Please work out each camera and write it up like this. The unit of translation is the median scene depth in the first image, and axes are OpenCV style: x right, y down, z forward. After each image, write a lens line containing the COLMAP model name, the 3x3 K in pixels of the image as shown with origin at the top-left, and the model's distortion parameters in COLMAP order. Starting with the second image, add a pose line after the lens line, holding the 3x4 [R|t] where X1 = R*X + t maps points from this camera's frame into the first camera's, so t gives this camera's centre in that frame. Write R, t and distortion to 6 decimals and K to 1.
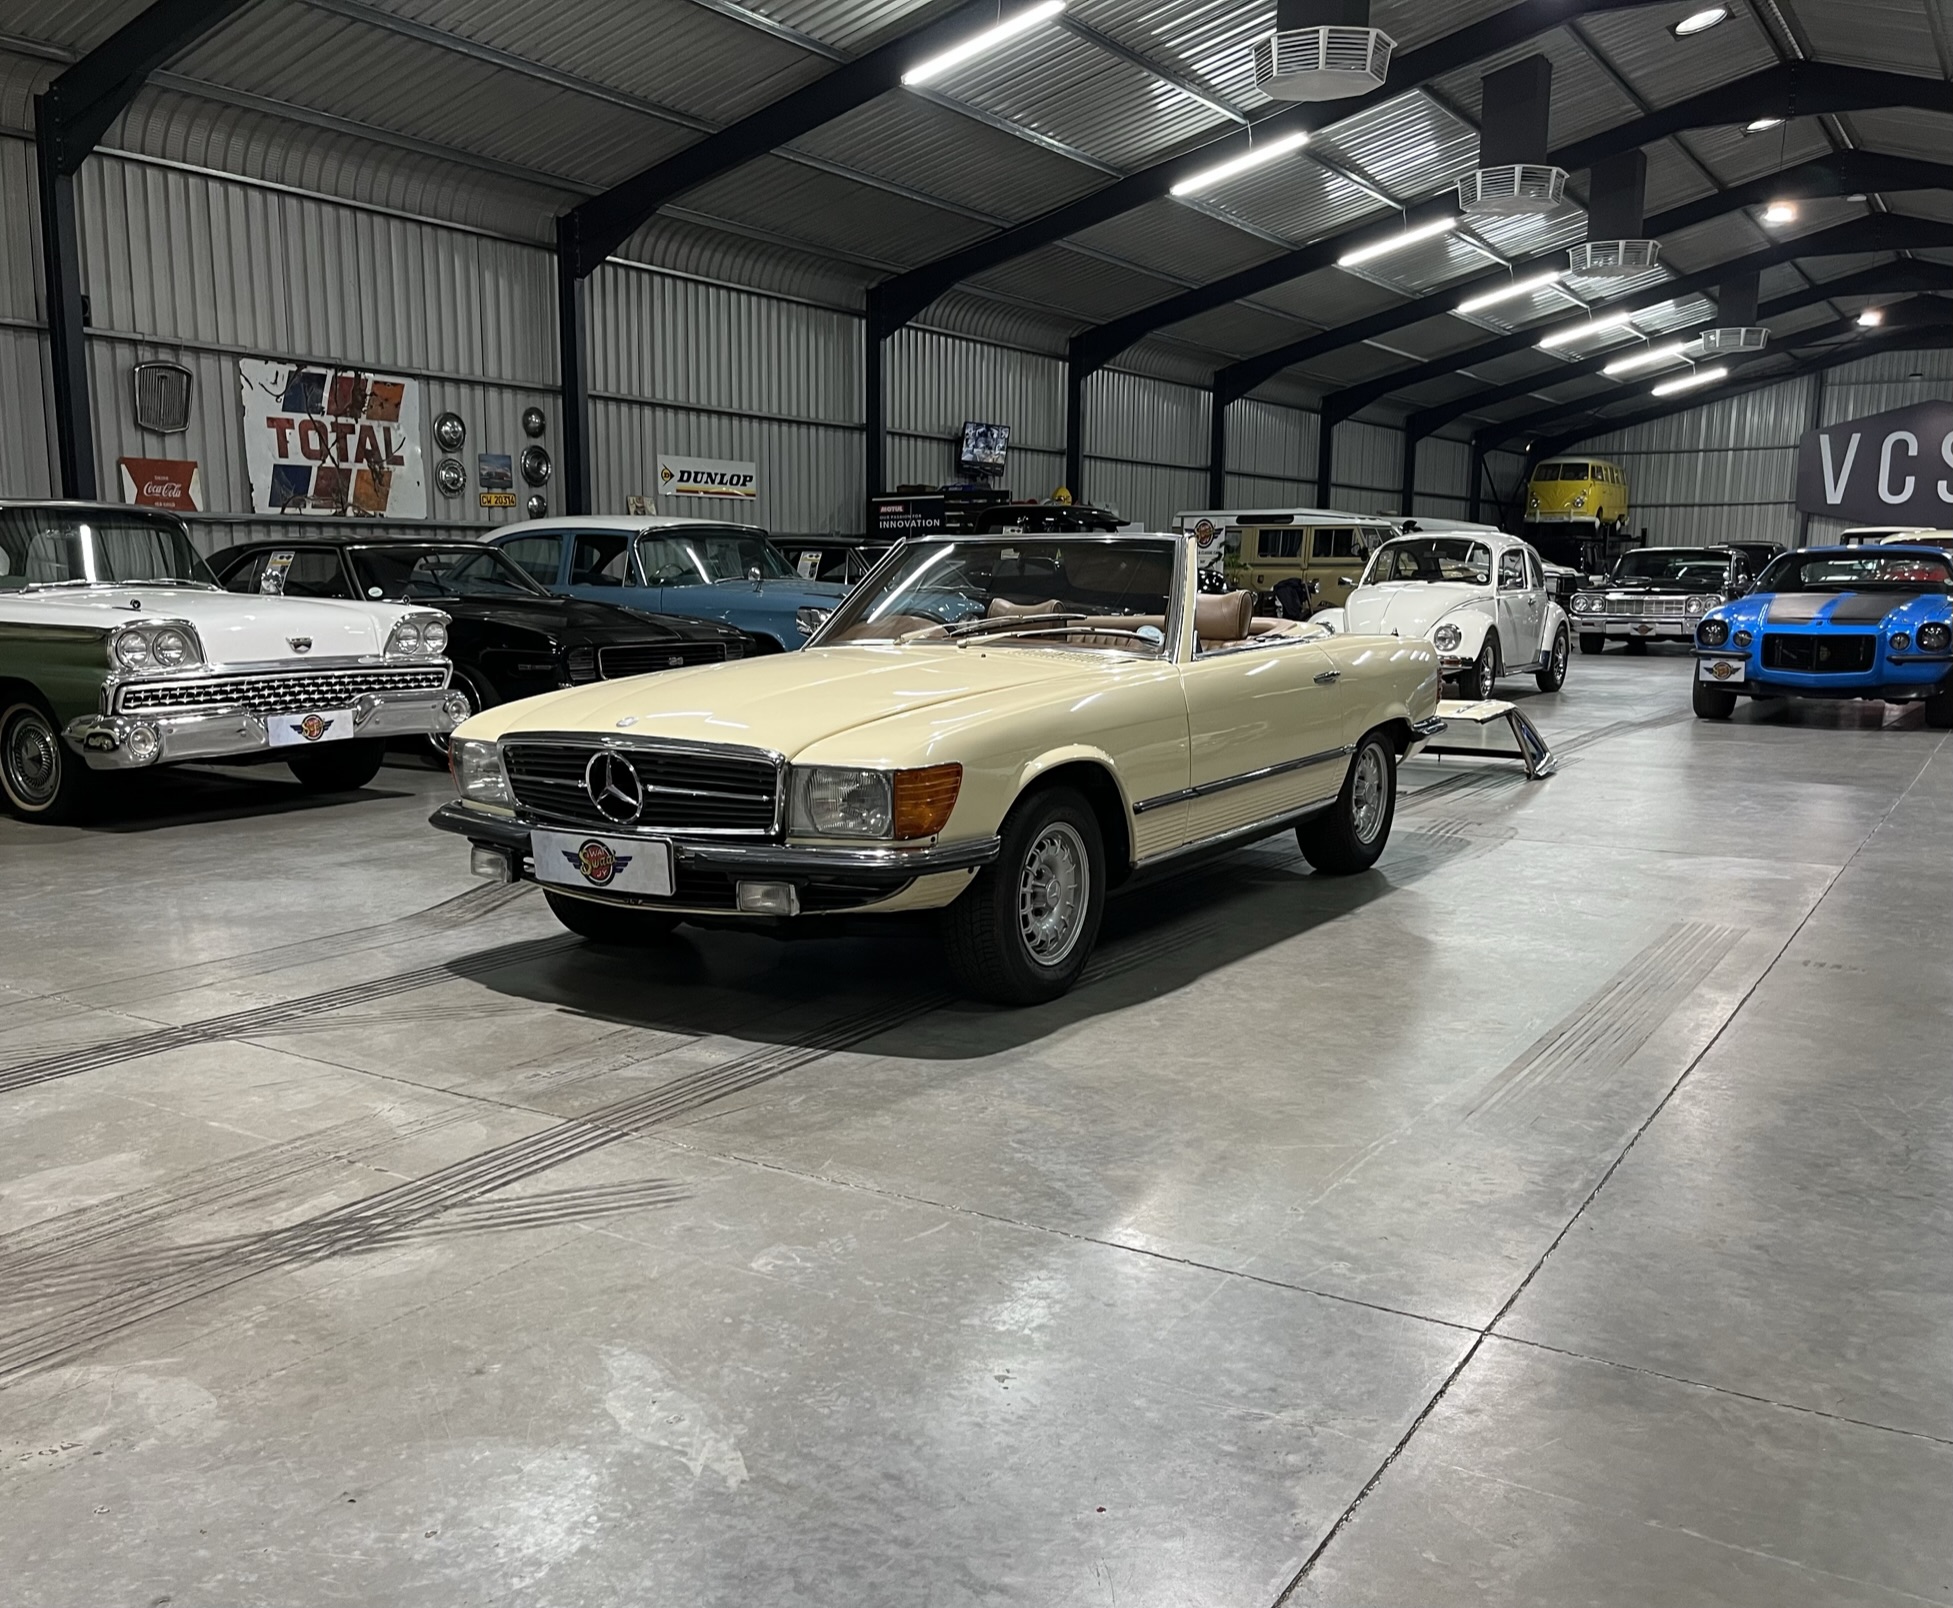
lens RADIAL K [[1735.5, 0, 977.8], [0, 1735.5, 856.1], [0, 0, 1]] dist [0.009466, 0.006895]
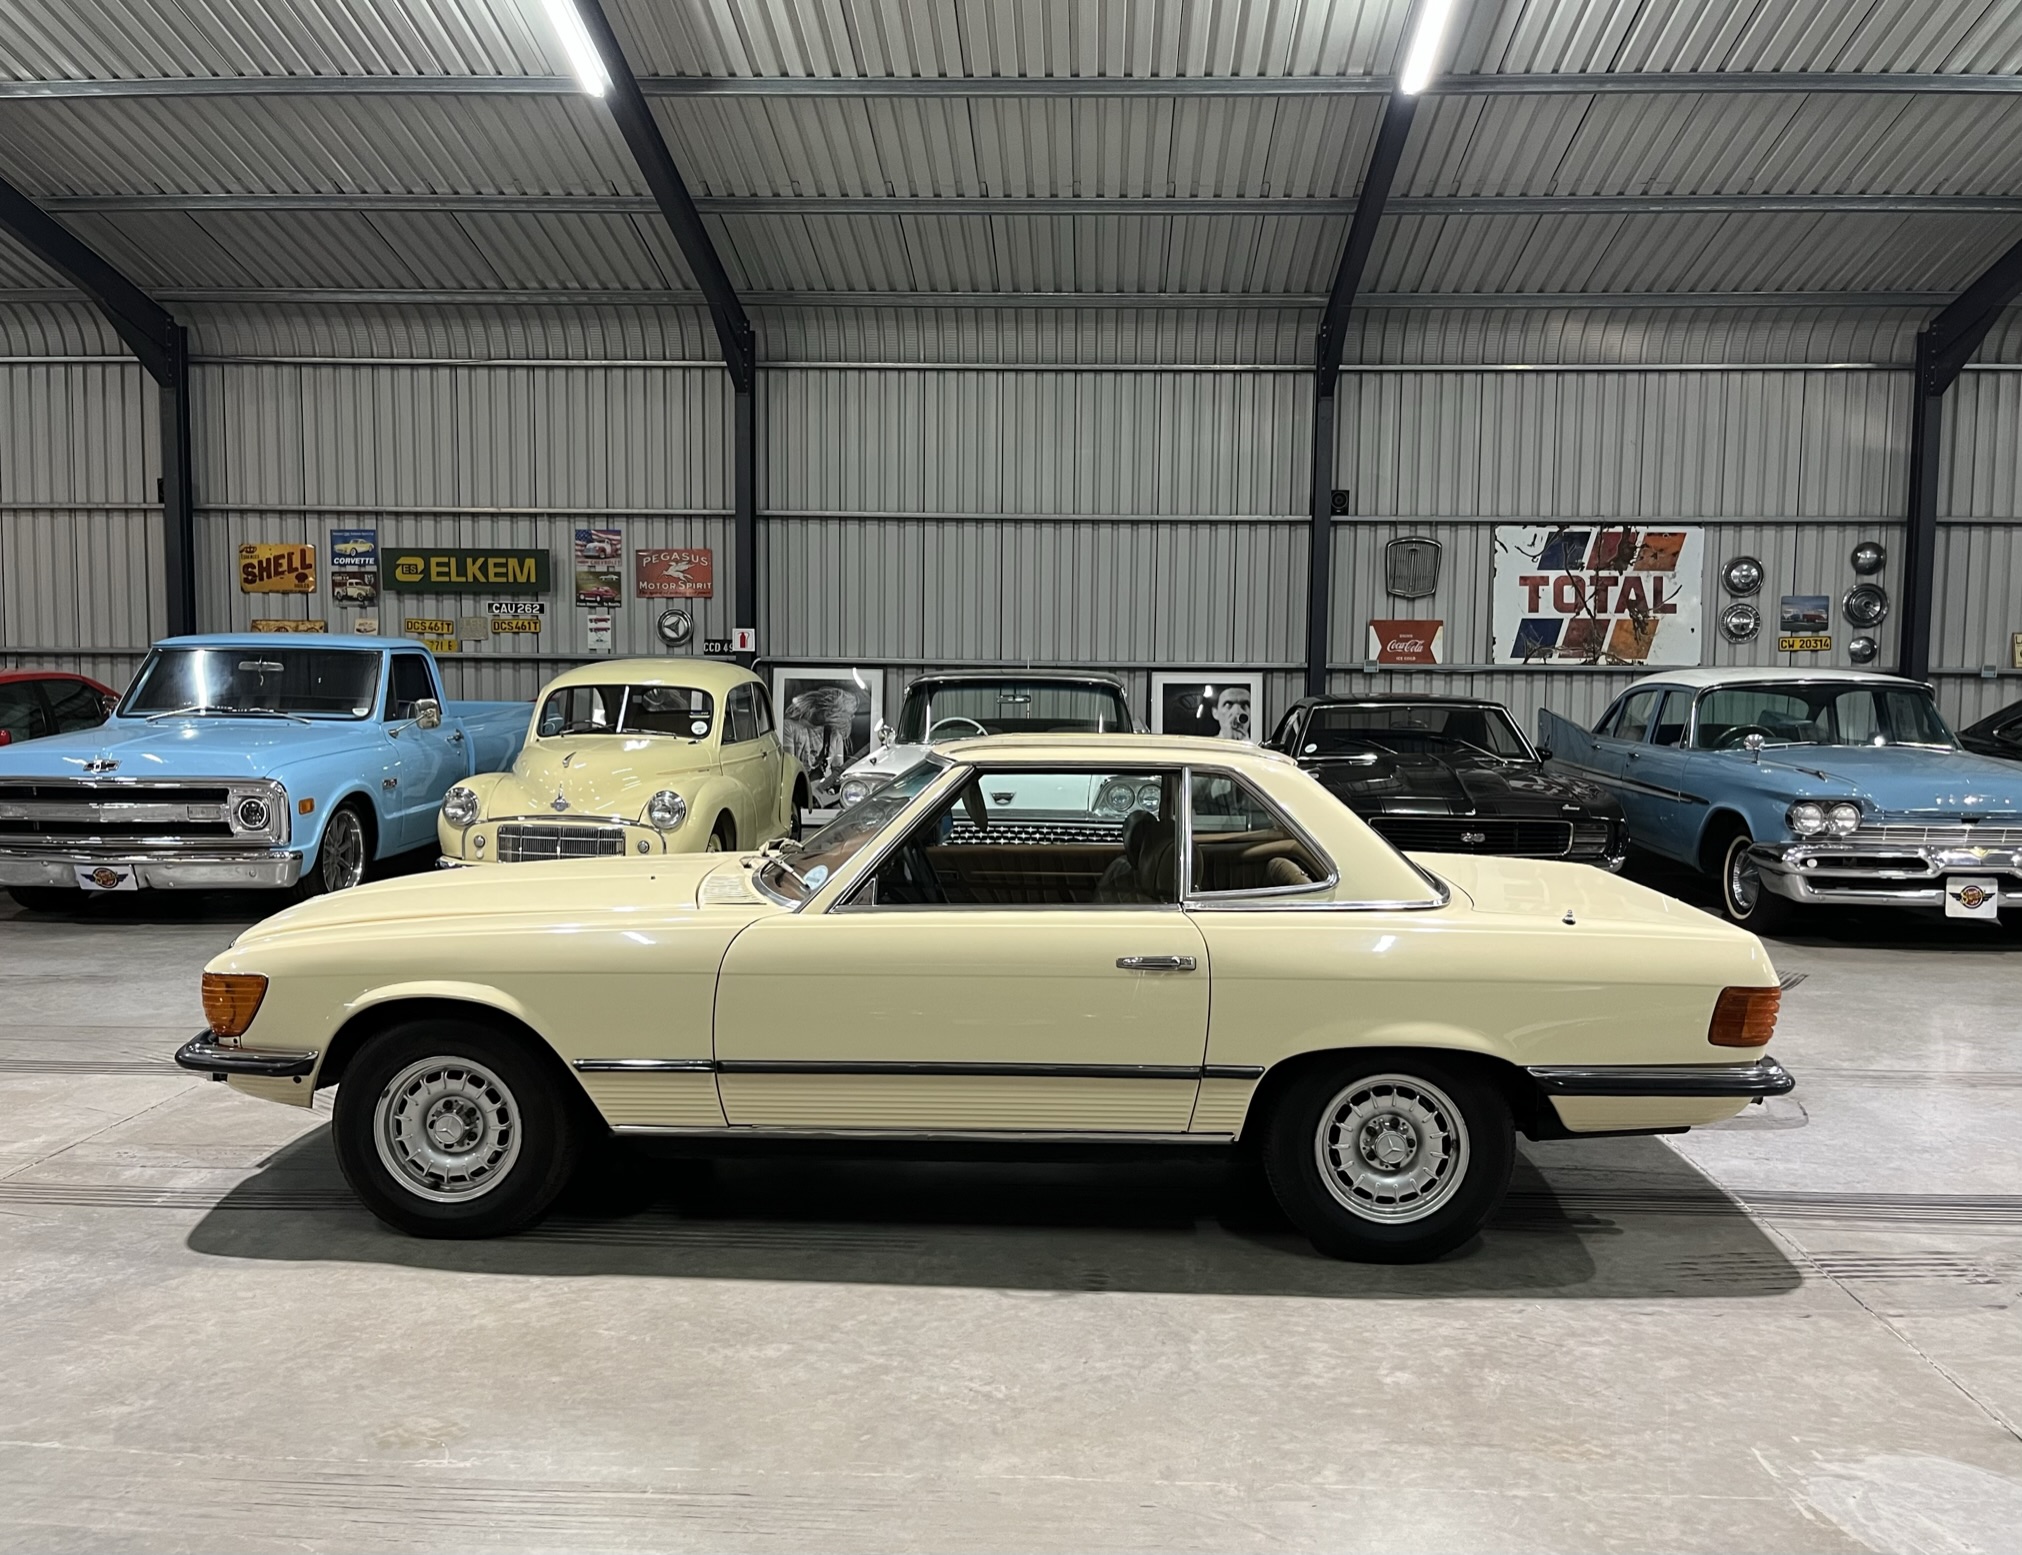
lens RADIAL K [[1596.7, 0, 1062.8], [0, 1596.7, 772.1], [0, 0, 1]] dist [0.081922, -0.121943]
pose [[0.493578, 0.061002, -0.867559, 1.008891], [-0.151062, 0.988387, -0.016446, -0.218688], [0.856482, 0.139172, 0.497062, 0.831024]]
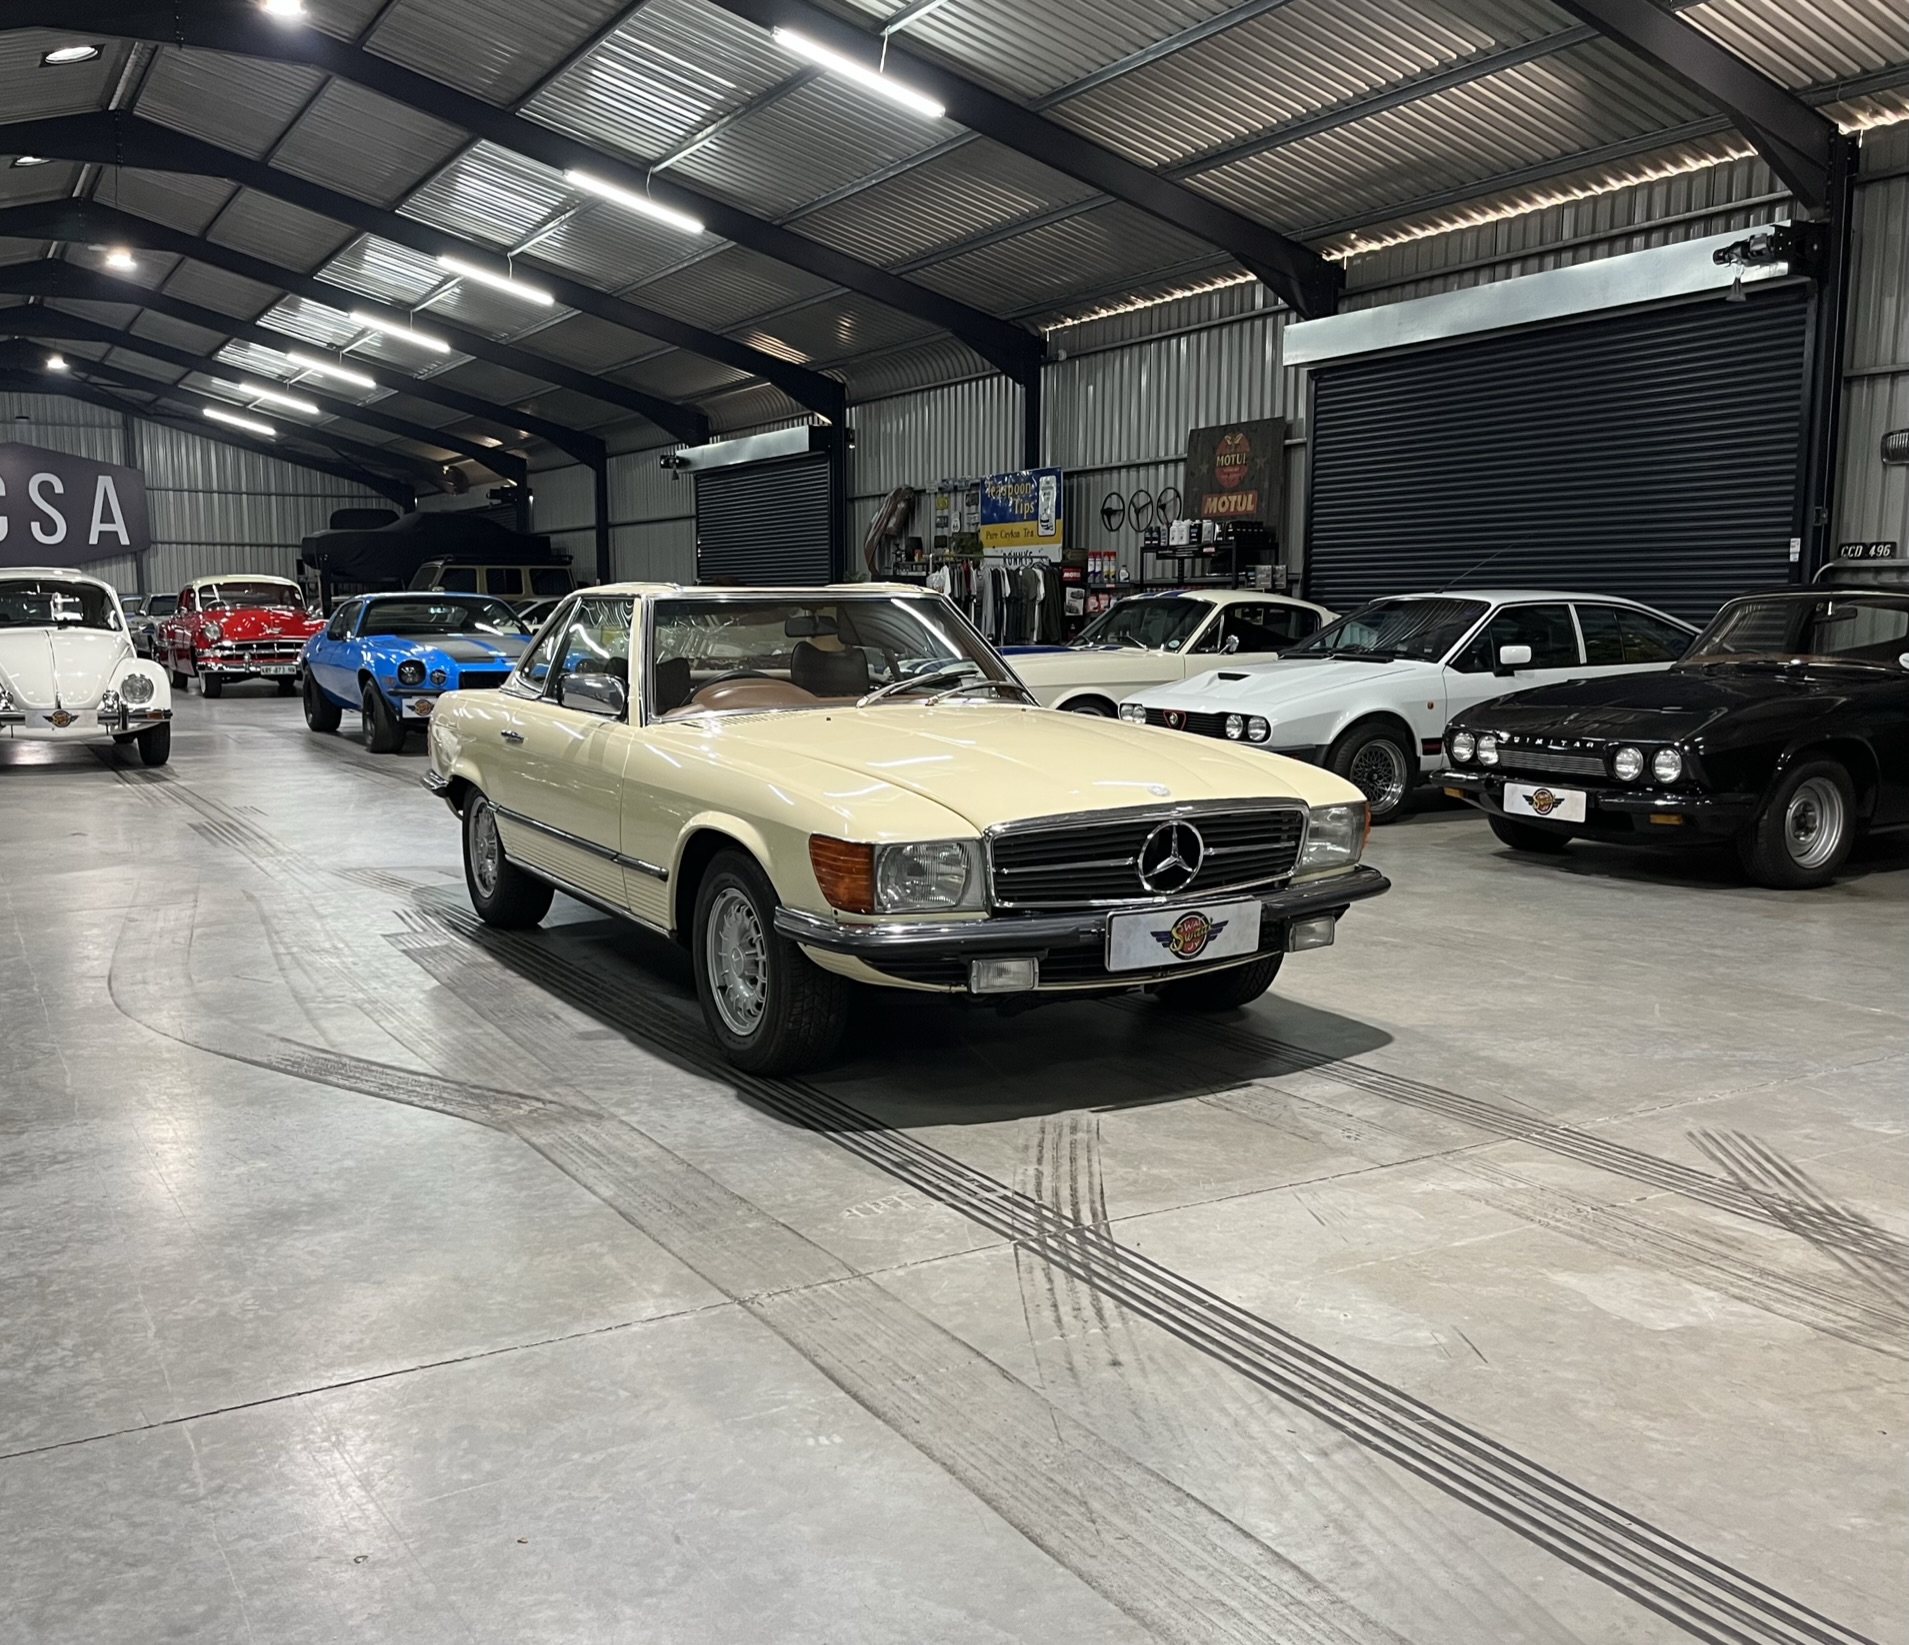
lens RADIAL K [[1733.3, 0, 954.5], [0, 1733.3, 822.5], [0, 0, 1]] dist [0.009458, 0.017594]
pose [[0.478440, -0.115045, 0.870551, -1.053459], [0.149198, 0.987616, 0.048519, -0.117937], [-0.865353, 0.106672, 0.489680, 0.596508]]
